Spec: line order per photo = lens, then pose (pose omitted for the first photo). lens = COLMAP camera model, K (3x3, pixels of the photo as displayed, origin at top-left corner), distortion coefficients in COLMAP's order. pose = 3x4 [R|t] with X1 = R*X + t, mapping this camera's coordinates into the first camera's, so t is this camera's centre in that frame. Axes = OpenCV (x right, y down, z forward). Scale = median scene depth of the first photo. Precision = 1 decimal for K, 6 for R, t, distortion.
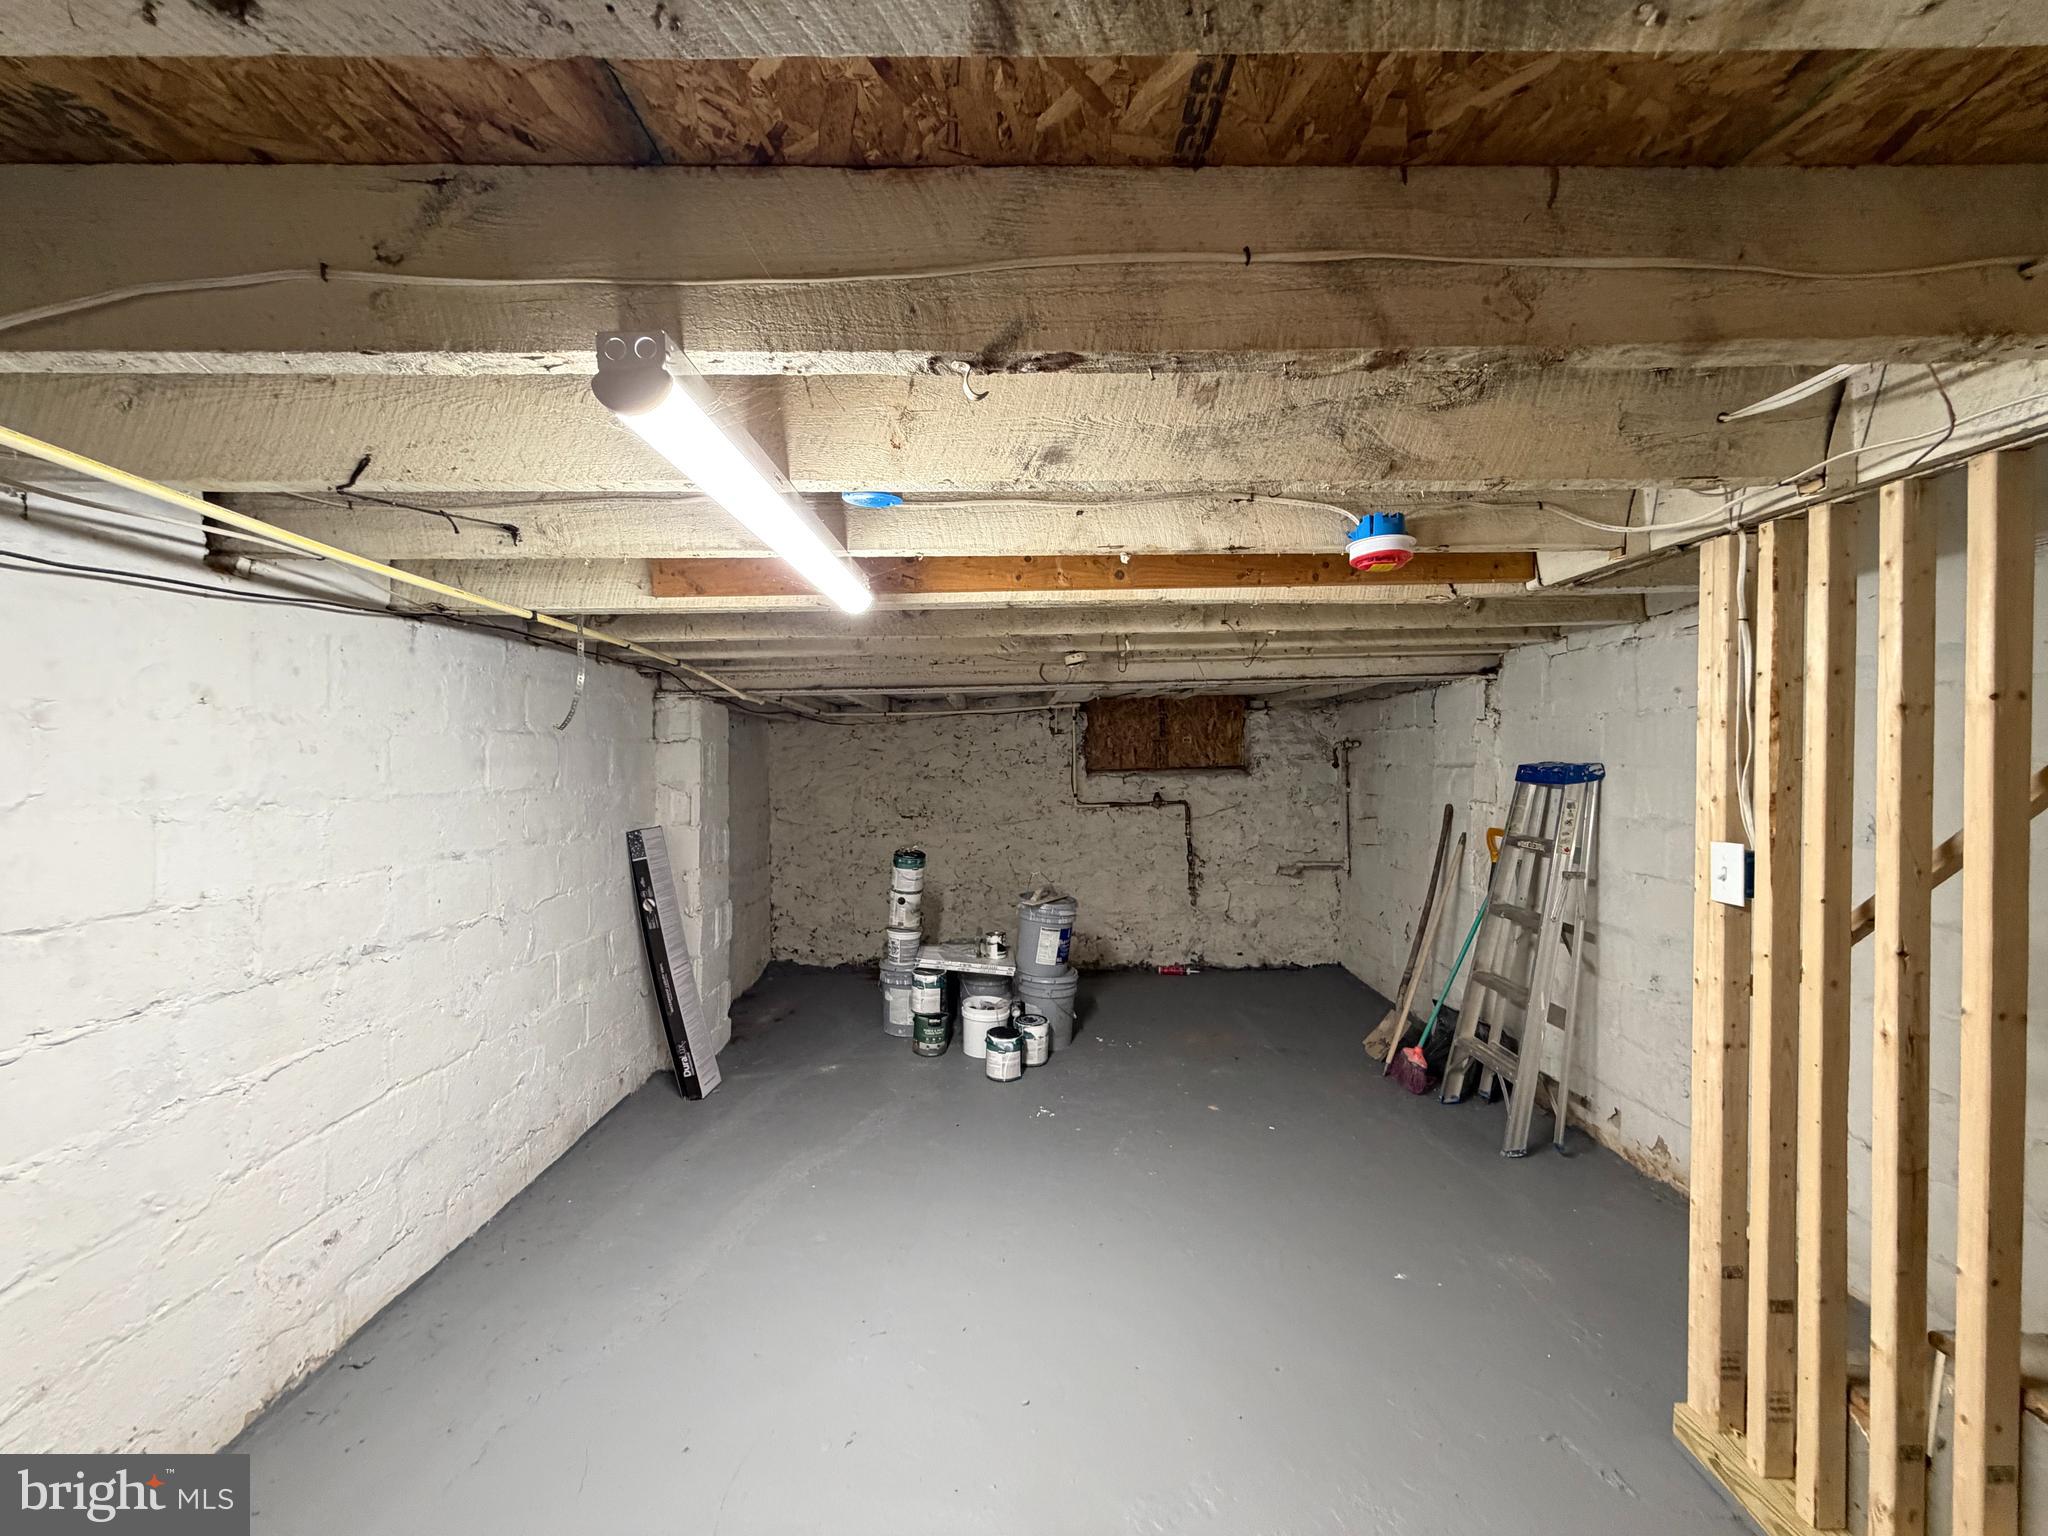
lens RADIAL K [[818.6, 0, 1019.0], [0, 818.6, 771.0], [0, 0, 1]] dist [-0.001592, 0.000461]
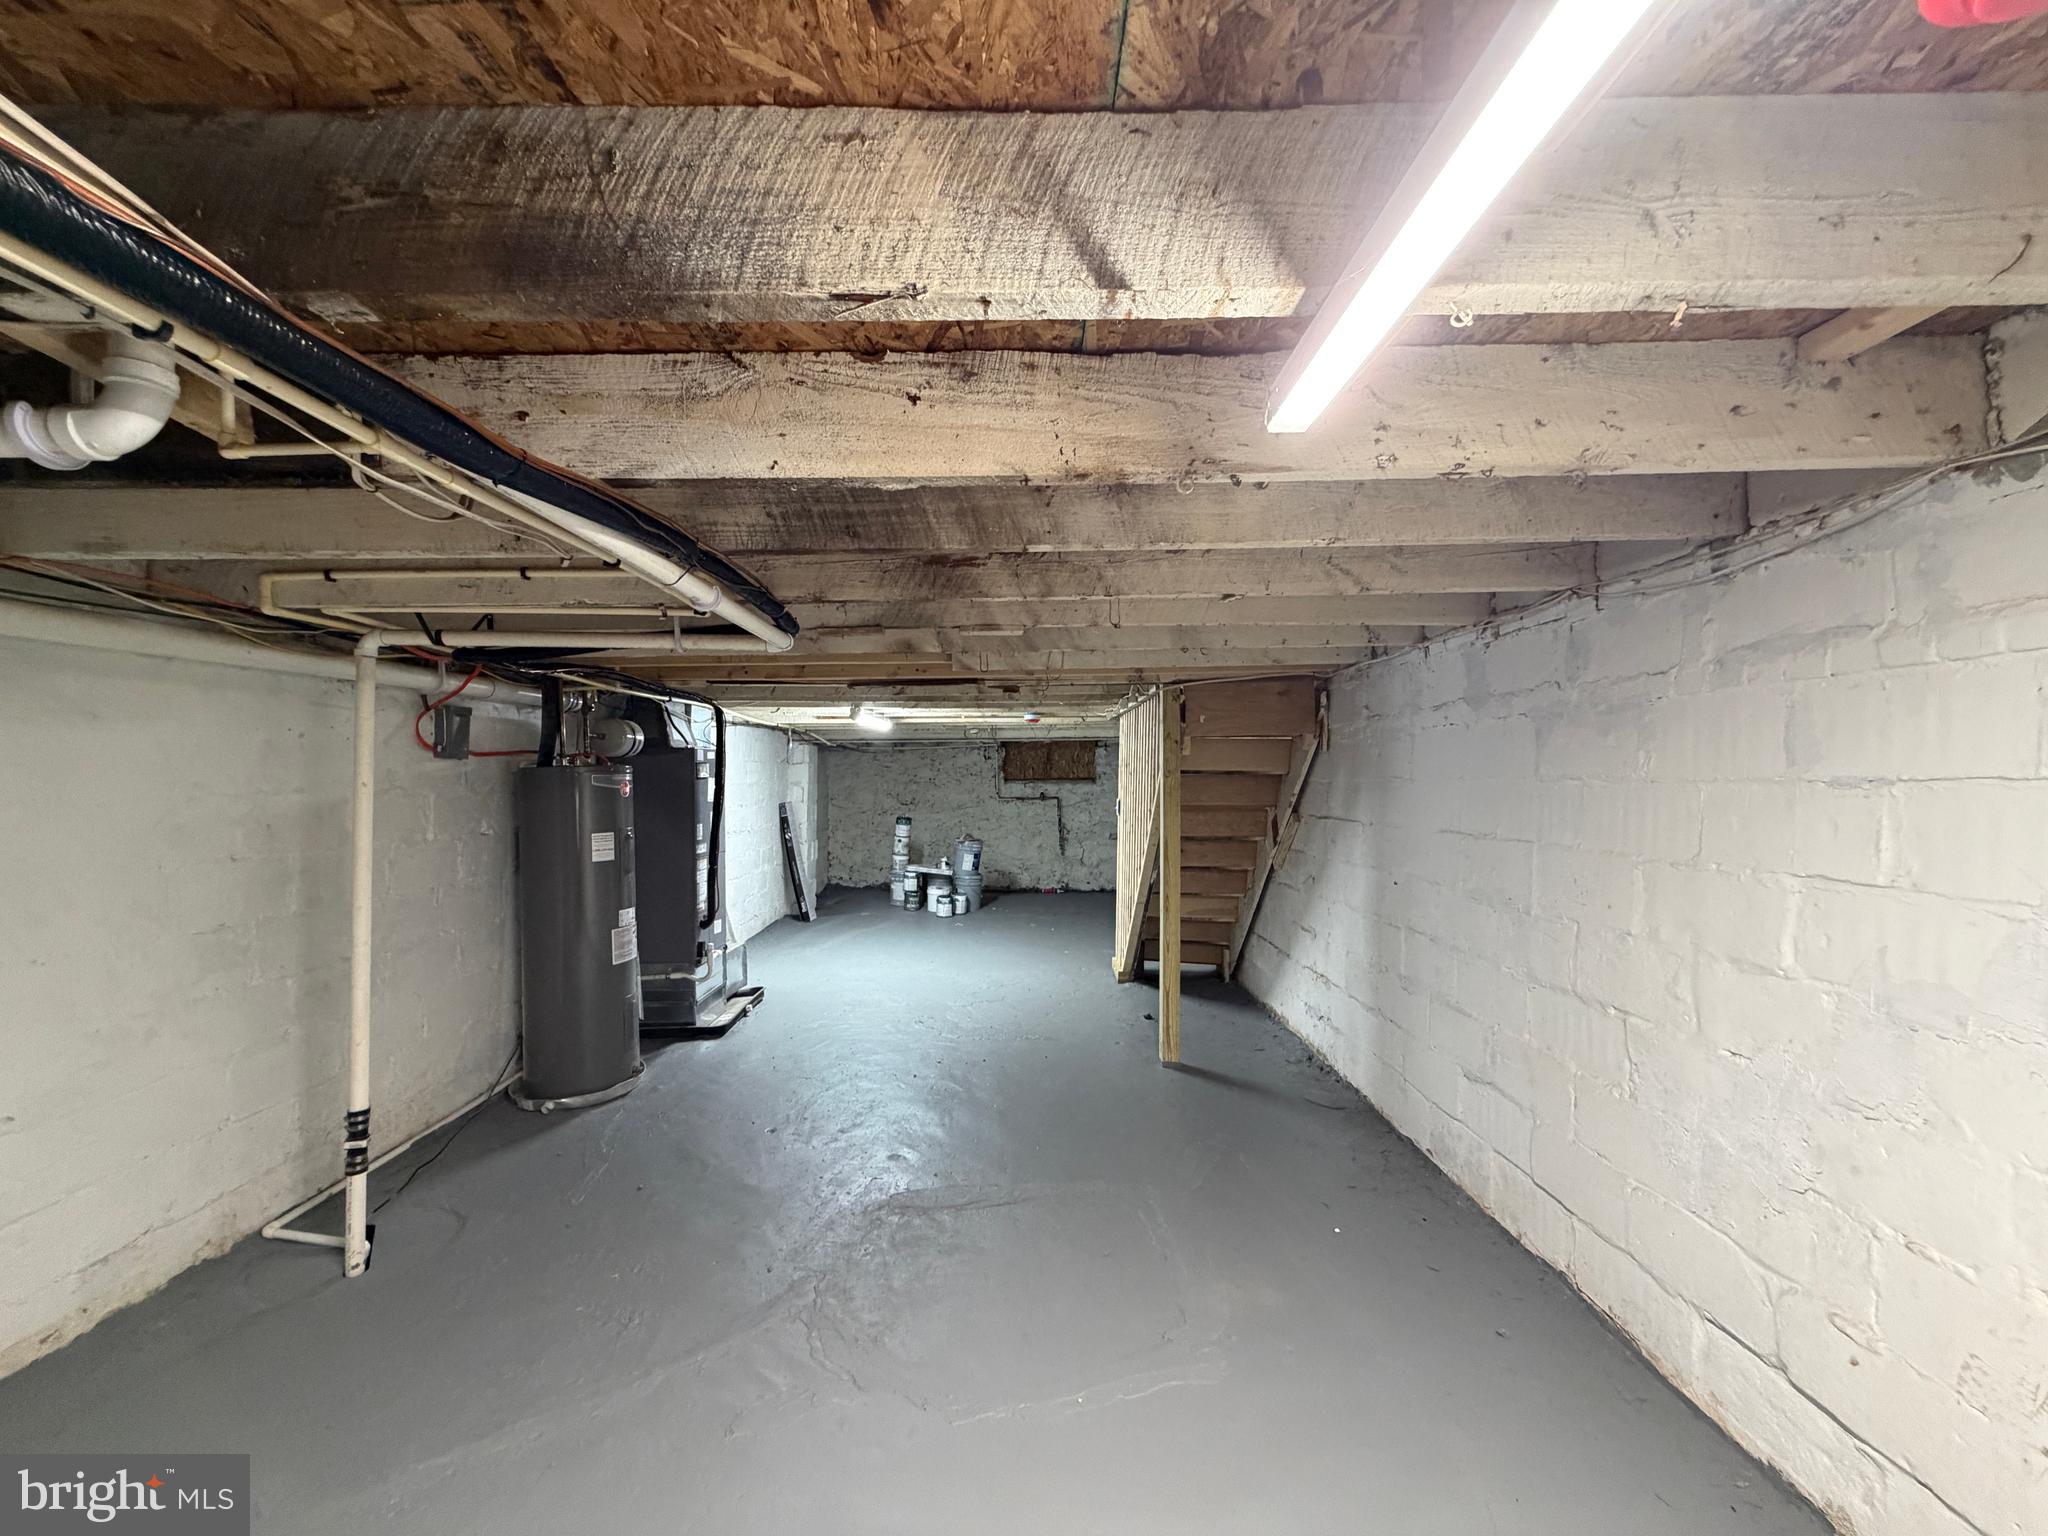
lens RADIAL K [[818.6, 0, 1020.0], [0, 818.6, 772.2], [0, 0, 1]] dist [-0.001592, 0.000461]
pose [[0.999920, 0.011742, -0.004752, 0.369607], [-0.011799, 0.999855, -0.012277, 0.013820], [0.004607, 0.012332, 0.999913, -2.355305]]
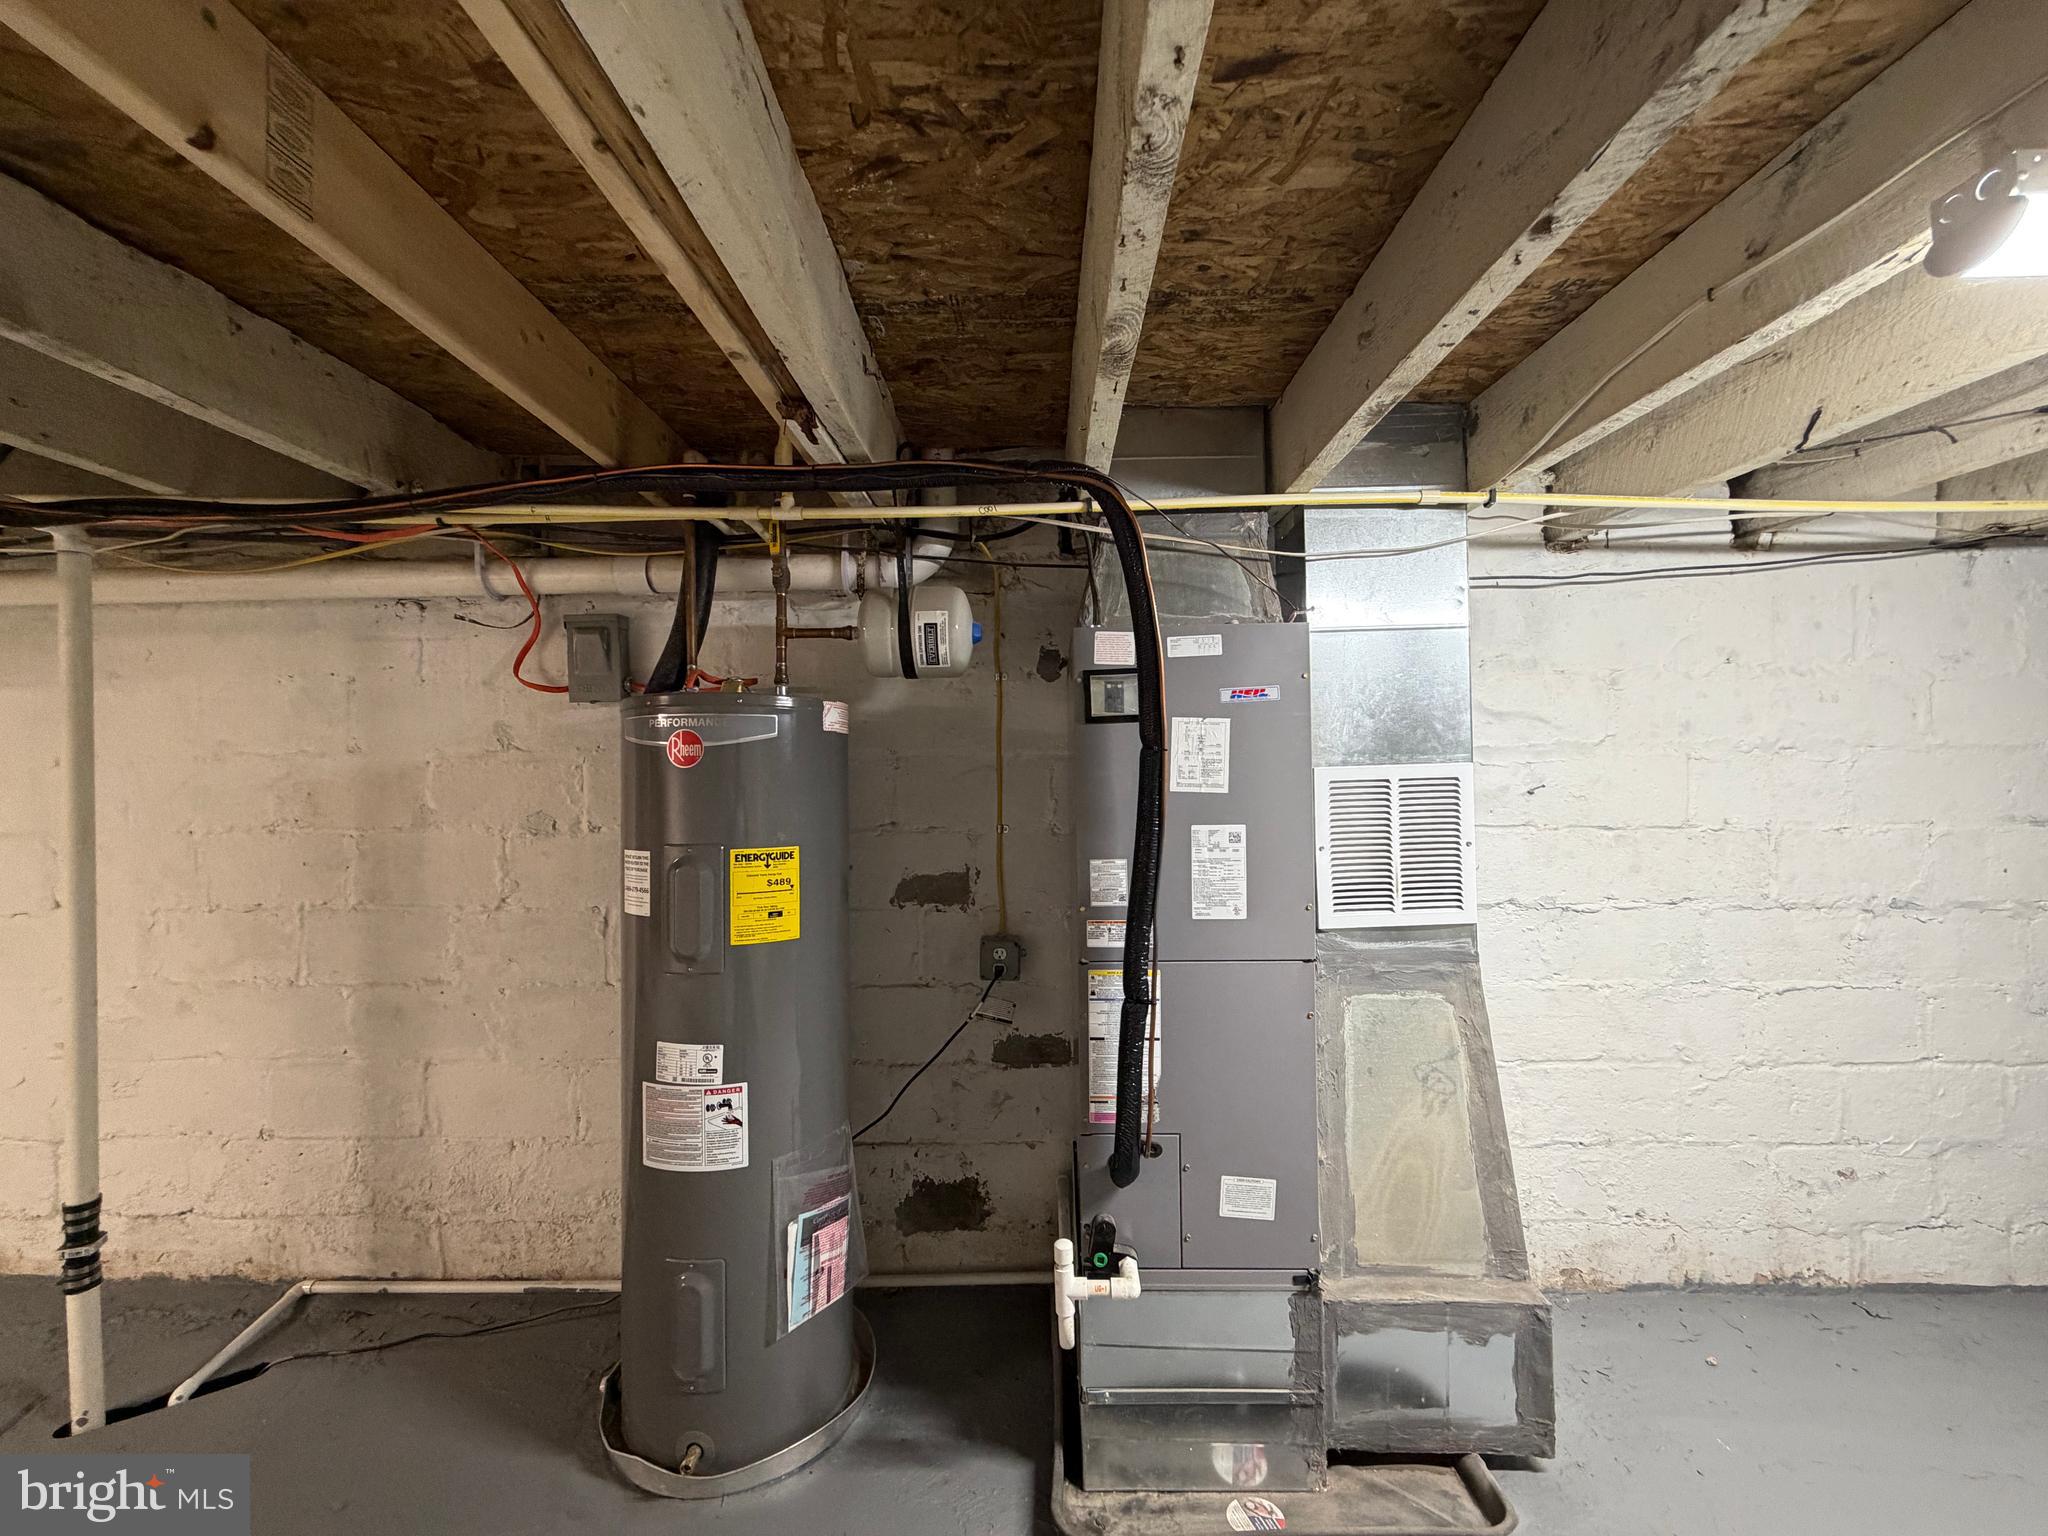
lens RADIAL K [[818.6, 0, 1020.7], [0, 818.6, 771.2], [0, 0, 1]] dist [-0.001592, 0.000461]
pose [[-0.019701, 0.017976, -0.999644, 0.204750], [-0.000866, 0.999838, 0.017997, 0.048883], [0.999806, 0.001220, -0.019683, -0.021143]]
